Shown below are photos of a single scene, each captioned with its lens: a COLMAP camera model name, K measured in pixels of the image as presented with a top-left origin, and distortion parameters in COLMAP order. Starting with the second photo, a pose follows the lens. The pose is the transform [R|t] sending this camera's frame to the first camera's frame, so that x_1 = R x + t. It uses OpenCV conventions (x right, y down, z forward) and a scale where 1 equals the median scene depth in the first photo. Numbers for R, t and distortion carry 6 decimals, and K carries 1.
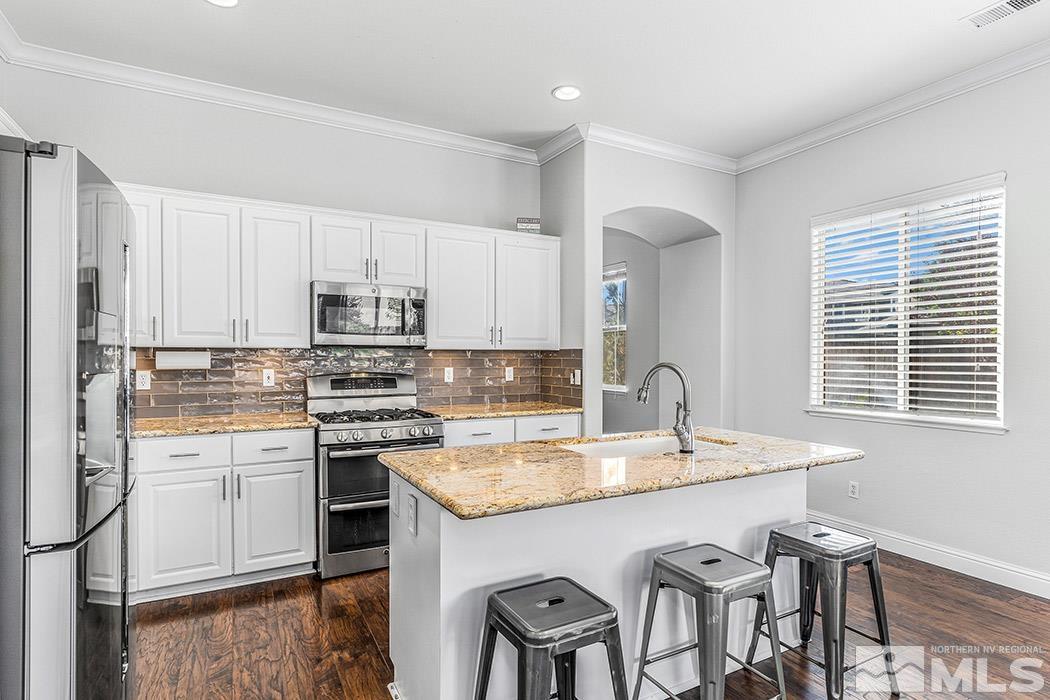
lens RADIAL K [[540.5, 0, 526.9], [0, 540.5, 353.4], [0, 0, 1]] dist [-0.004280, 0.001858]
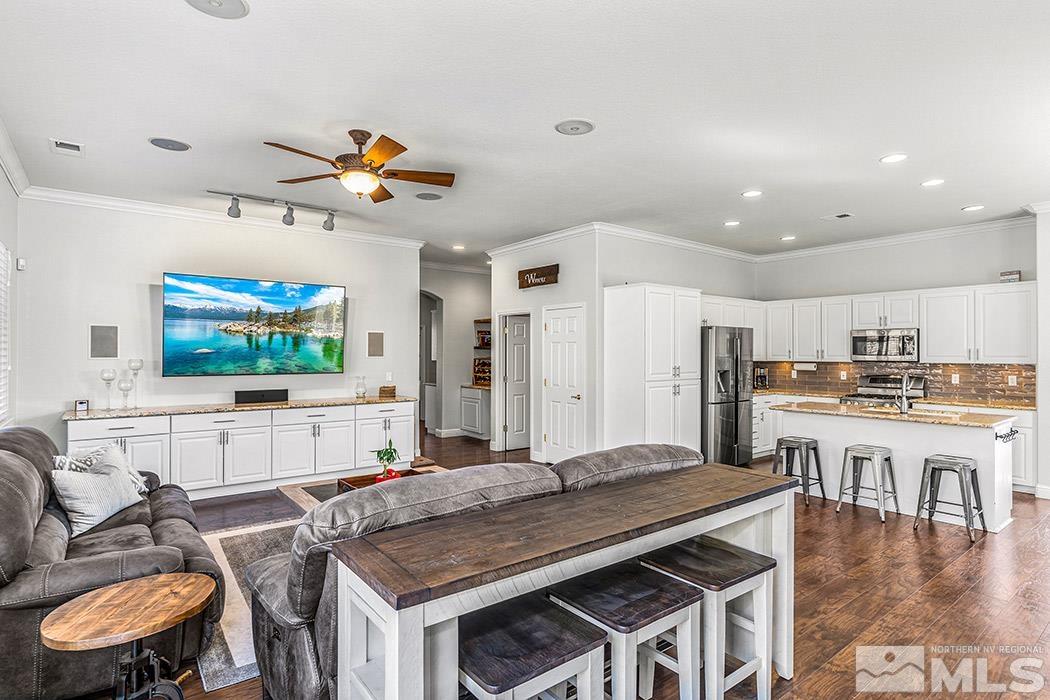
lens RADIAL K [[540.5, 0, 526.9], [0, 540.5, 353.4], [0, 0, 1]] dist [-0.004280, 0.001858]
pose [[0.163449, -0.002820, -0.986548, 1.403922], [0.002283, 0.999994, -0.002480, -0.039129], [0.986549, -0.001847, 0.163455, -0.571541]]
